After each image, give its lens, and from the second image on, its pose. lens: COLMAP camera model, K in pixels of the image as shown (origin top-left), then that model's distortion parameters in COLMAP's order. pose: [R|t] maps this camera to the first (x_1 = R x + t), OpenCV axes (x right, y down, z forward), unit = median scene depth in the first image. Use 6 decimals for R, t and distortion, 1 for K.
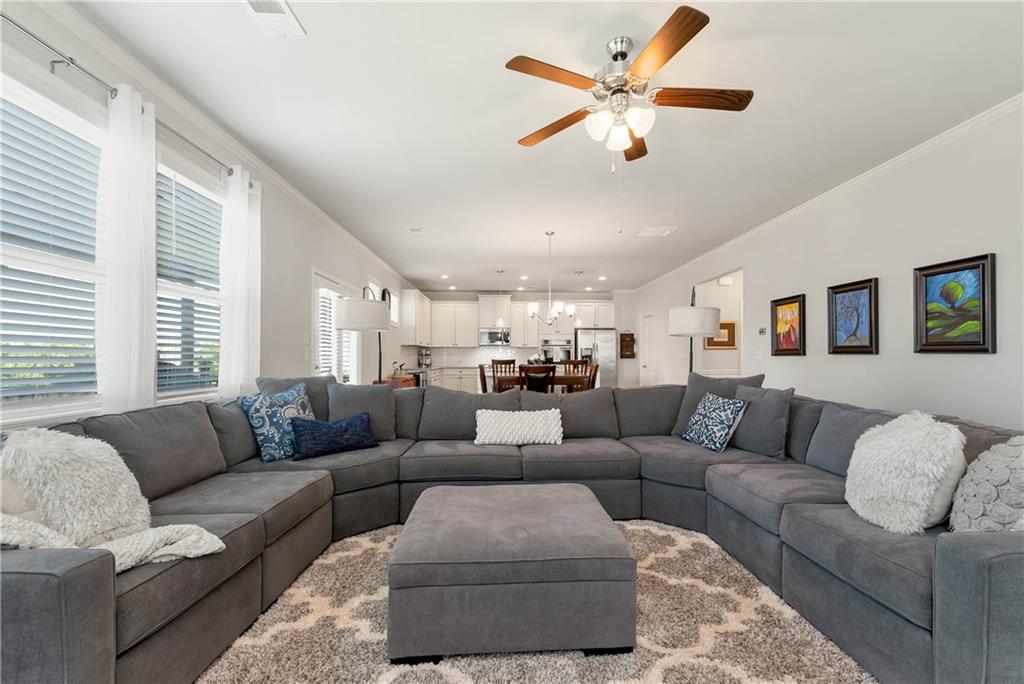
lens RADIAL K [[457.6, 0, 512.0], [0, 457.6, 342.0], [0, 0, 1]] dist [-0.012170, 0.000048]
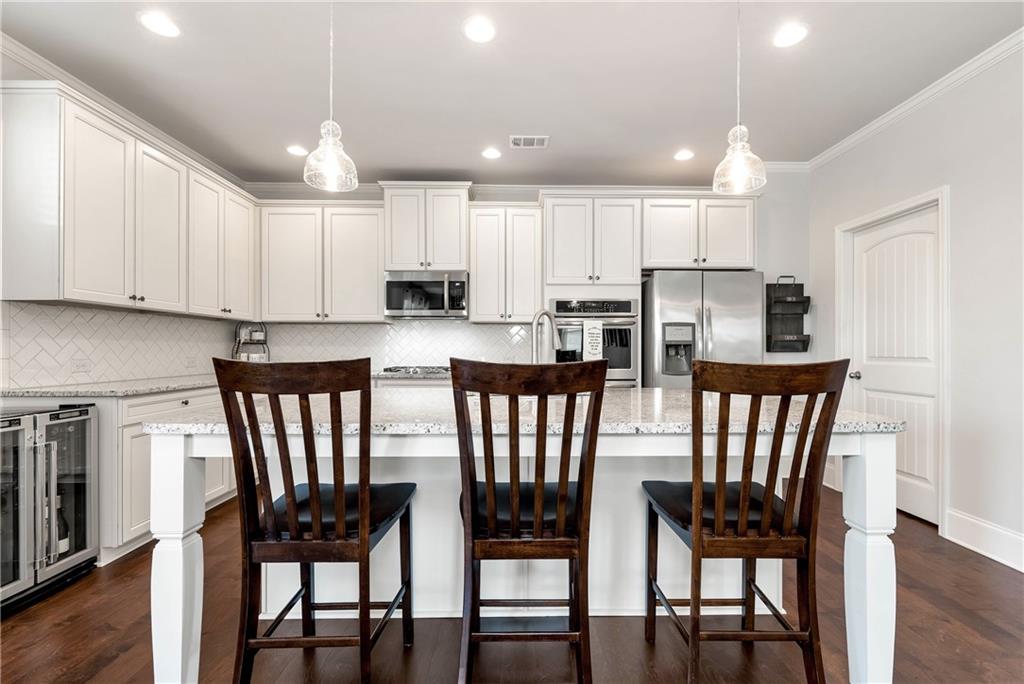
lens RADIAL K [[457.6, 0, 512.0], [0, 457.6, 342.0], [0, 0, 1]] dist [-0.012170, 0.000048]
pose [[0.999388, -0.000454, -0.034987, 0.047257], [0.000914, 0.999913, 0.013135, 0.023016], [0.034978, -0.013159, 0.999301, 0.631593]]
